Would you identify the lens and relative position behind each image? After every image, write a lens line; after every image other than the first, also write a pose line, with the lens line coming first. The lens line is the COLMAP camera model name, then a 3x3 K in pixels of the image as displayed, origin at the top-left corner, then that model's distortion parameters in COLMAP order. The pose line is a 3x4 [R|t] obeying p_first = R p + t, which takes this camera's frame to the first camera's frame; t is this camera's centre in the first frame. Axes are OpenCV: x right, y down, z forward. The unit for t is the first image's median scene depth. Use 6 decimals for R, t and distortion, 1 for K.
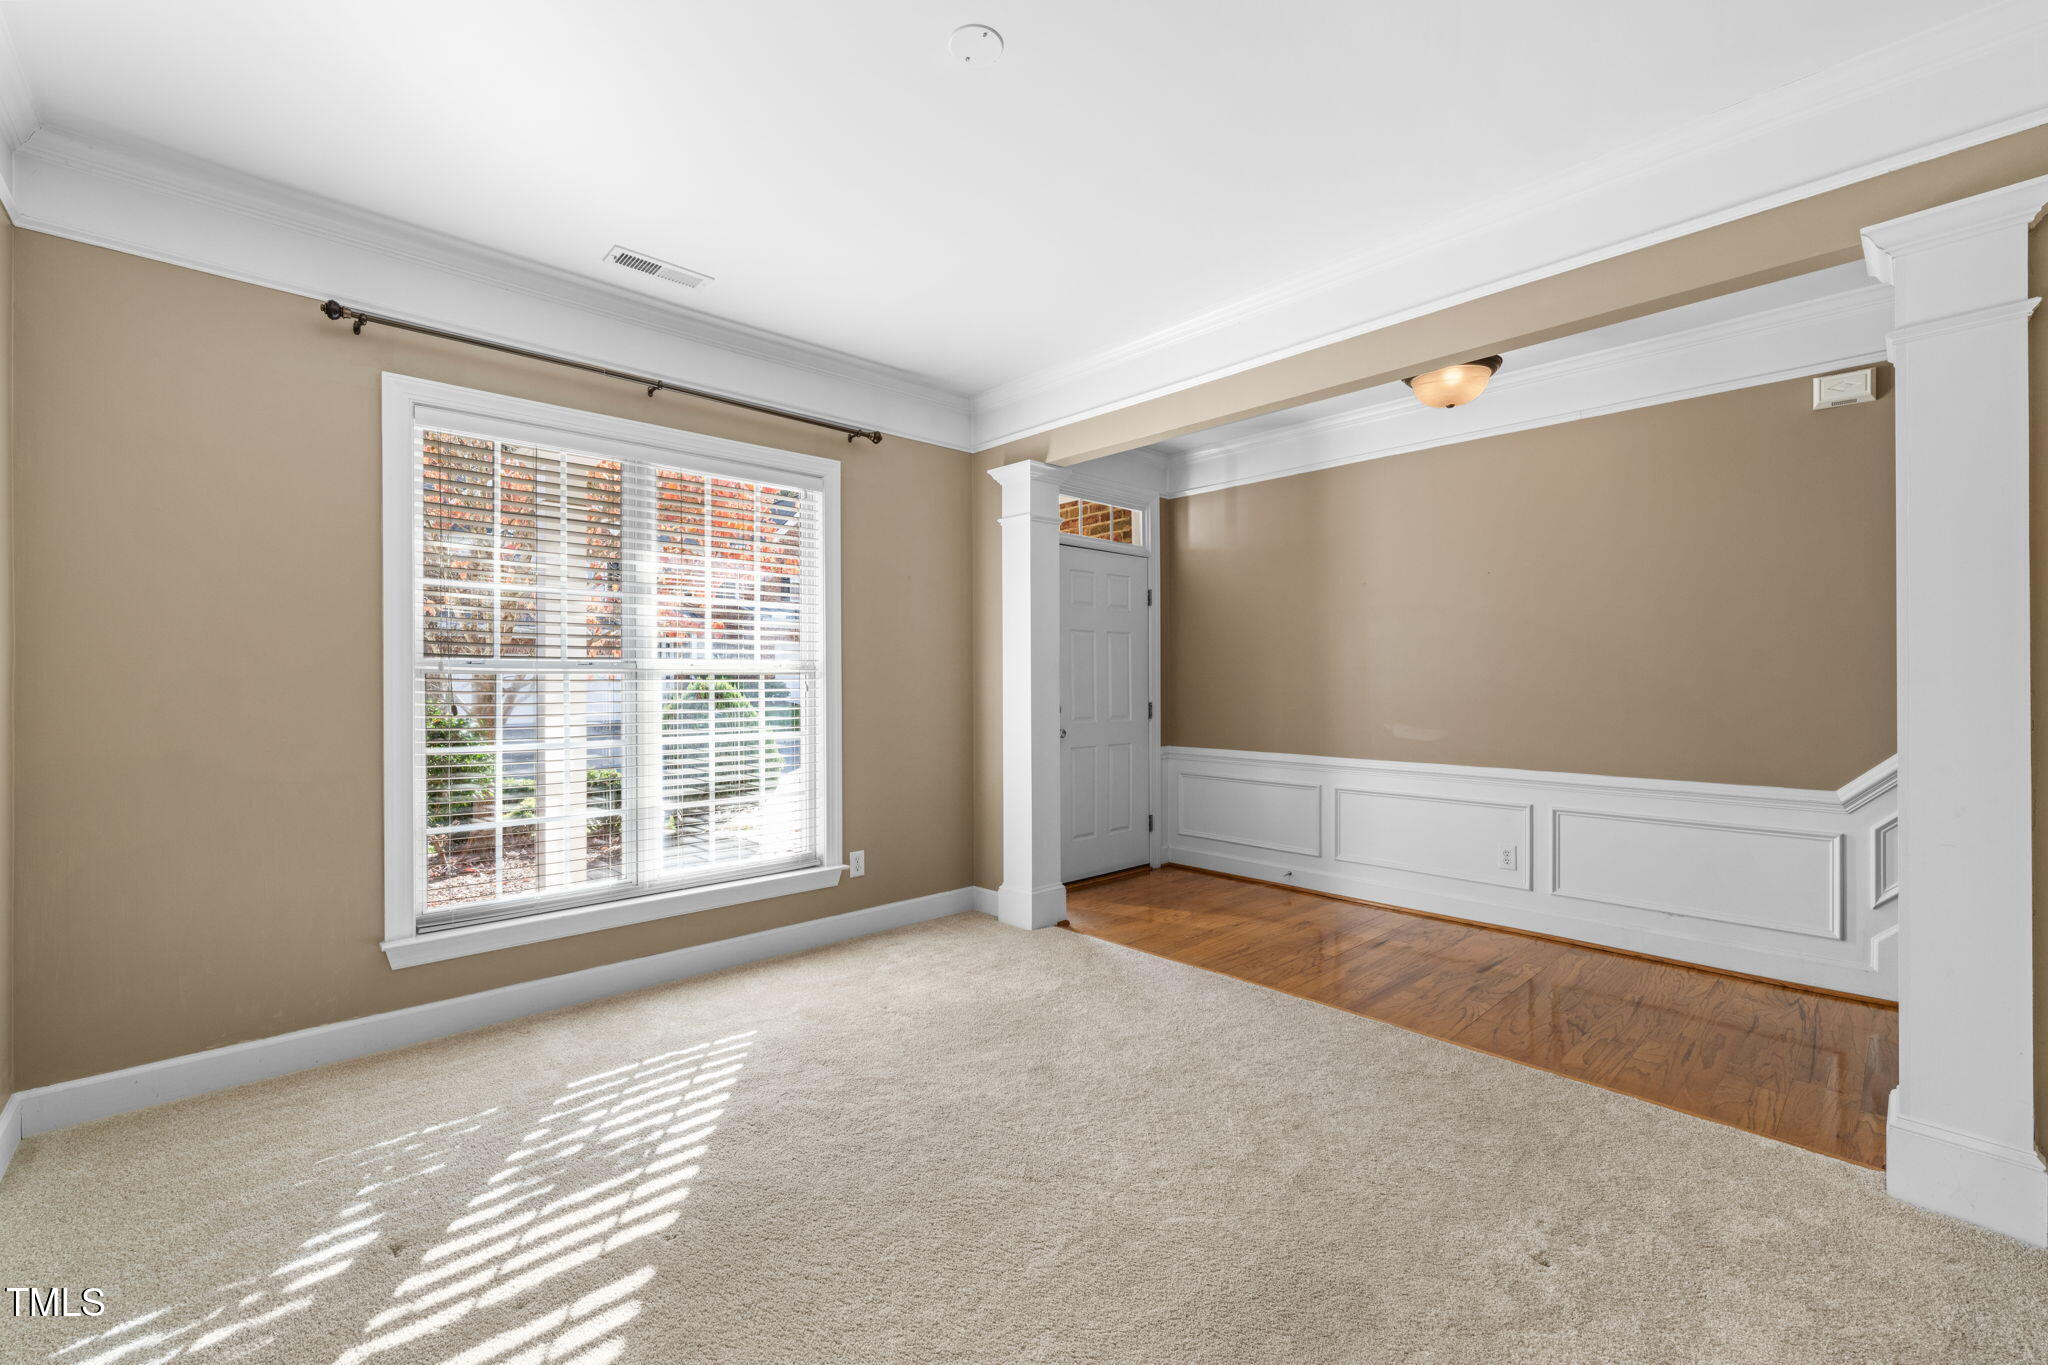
lens RADIAL K [[839.2, 0, 1032.8], [0, 839.2, 682.5], [0, 0, 1]] dist [-0.001291, -0.000236]
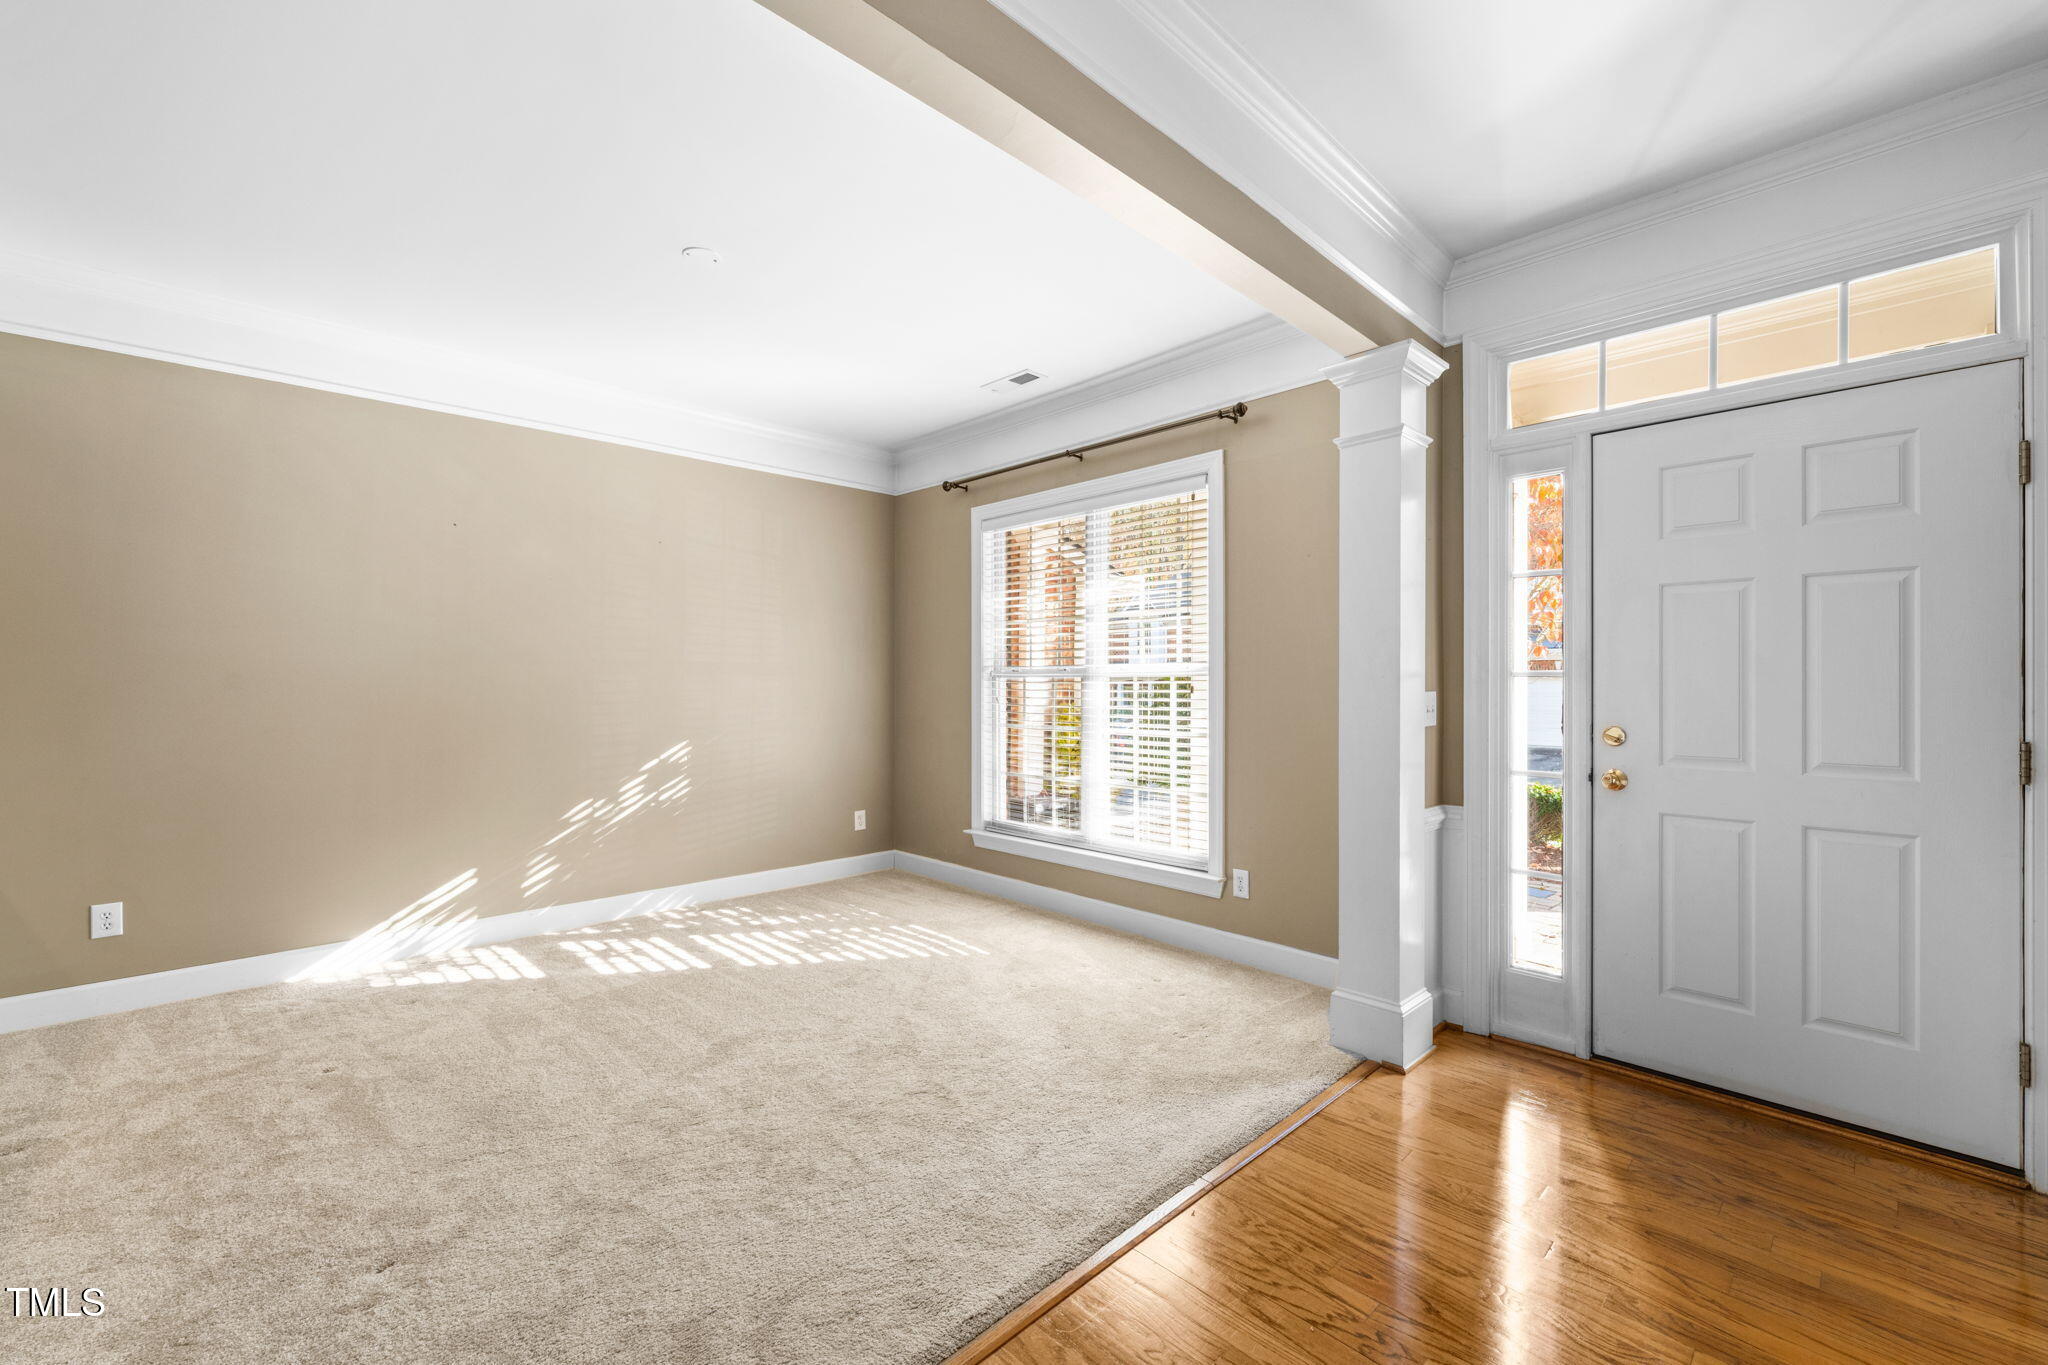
lens RADIAL K [[839.2, 0, 1023.8], [0, 839.2, 685.4], [0, 0, 1]] dist [-0.001291, -0.000236]
pose [[0.013124, 0.005430, -0.999899, 0.844253], [-0.002185, 0.999983, 0.005401, -0.004221], [0.999911, 0.002114, 0.013136, 0.910078]]
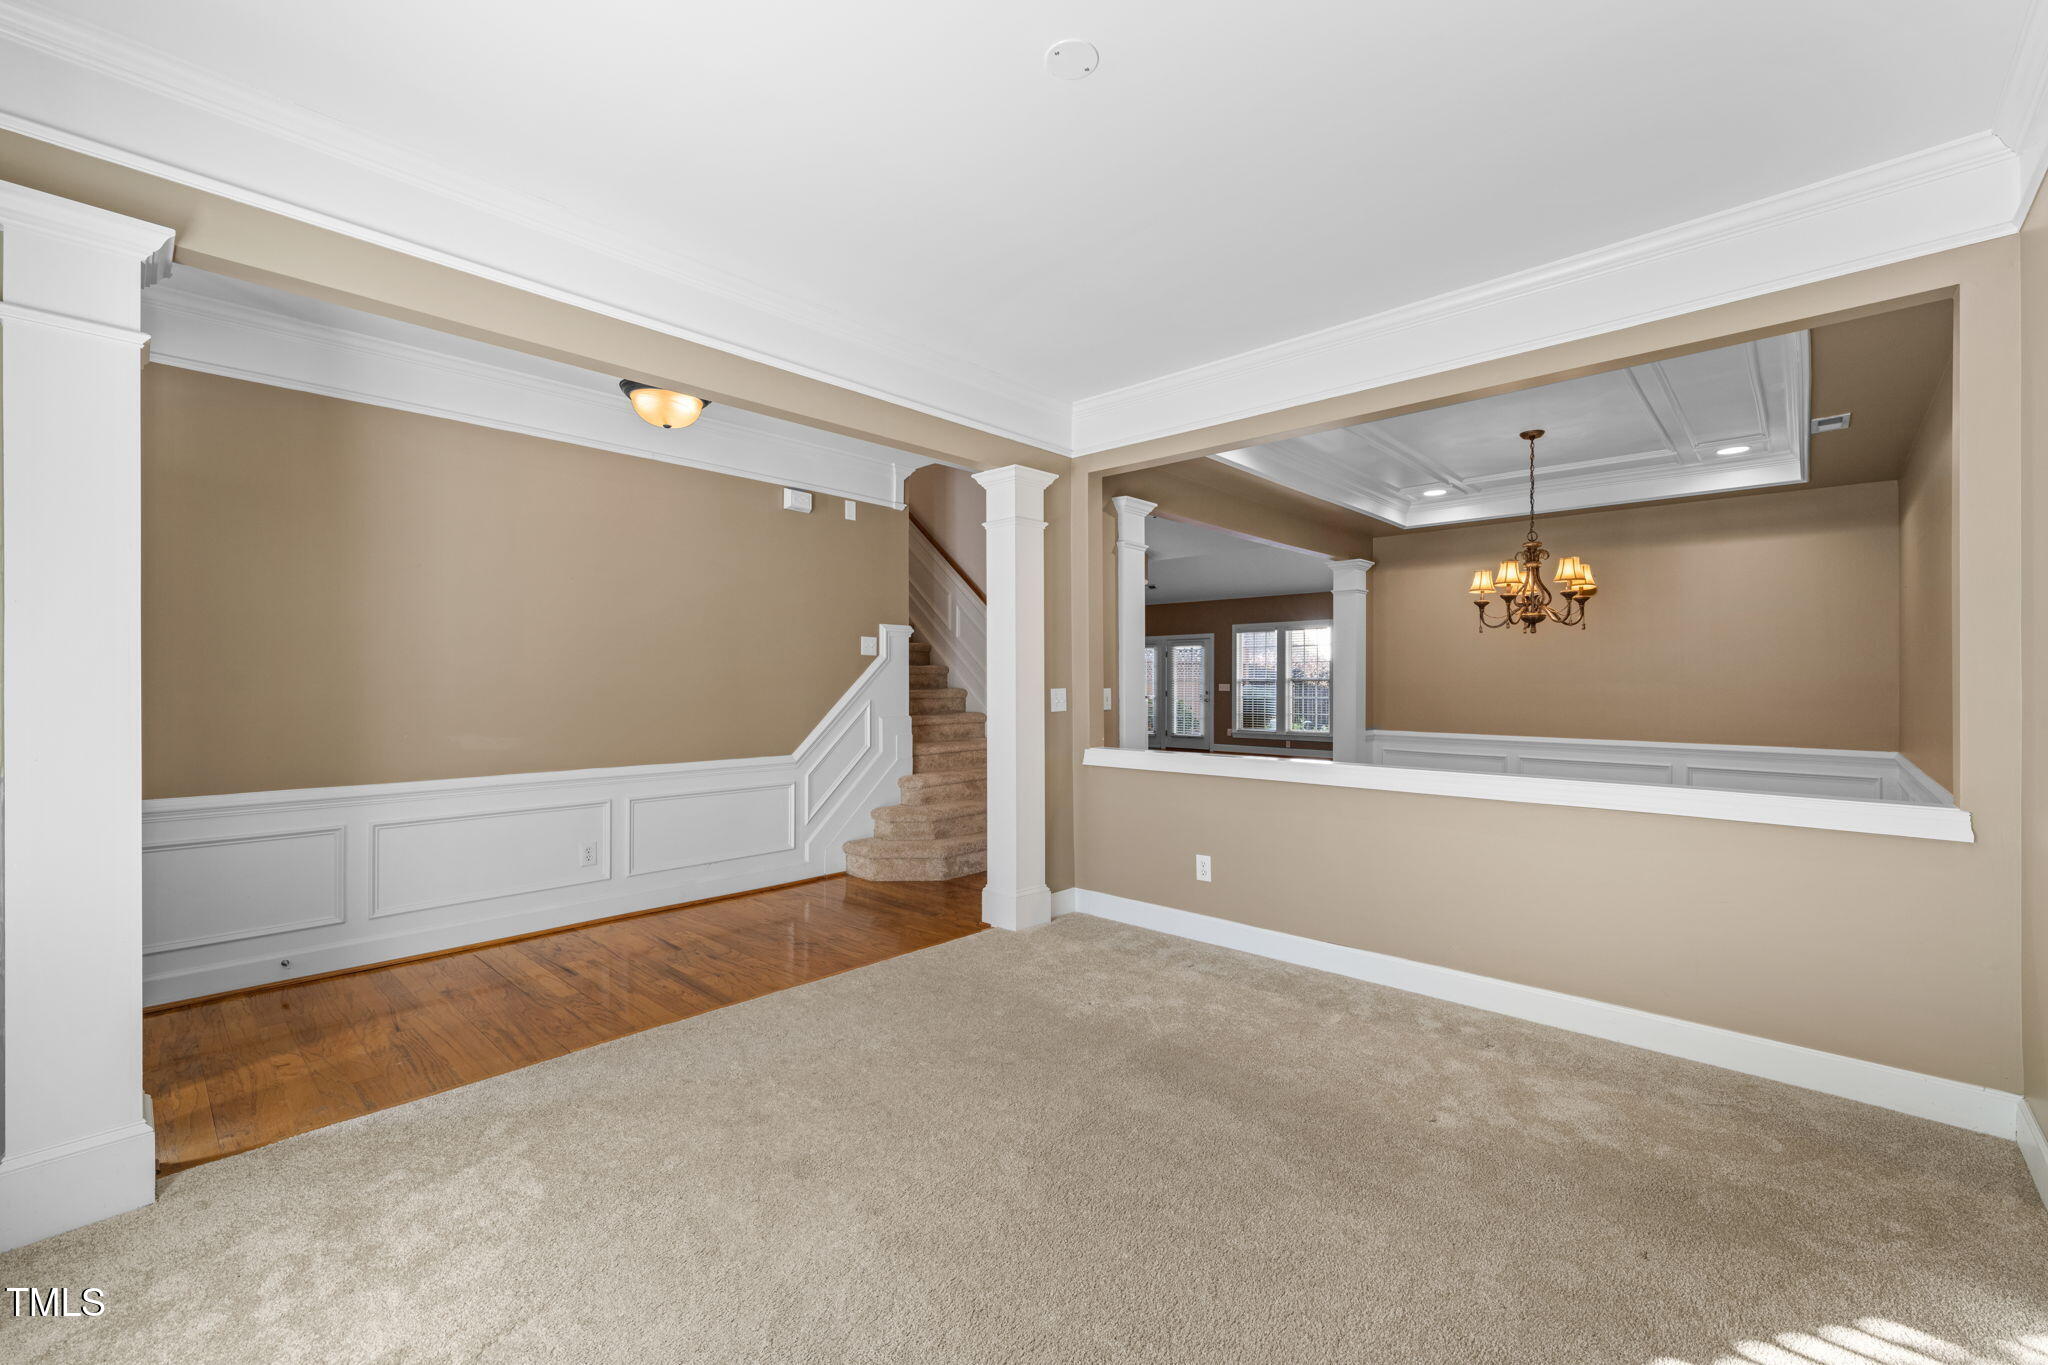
lens RADIAL K [[839.2, 0, 1018.8], [0, 839.2, 685.1], [0, 0, 1]] dist [-0.001291, -0.000236]
pose [[-0.053002, -0.001700, 0.998593, -0.626056], [0.002071, 0.999996, 0.001812, -0.002953], [-0.998592, 0.002164, -0.052998, 0.649029]]
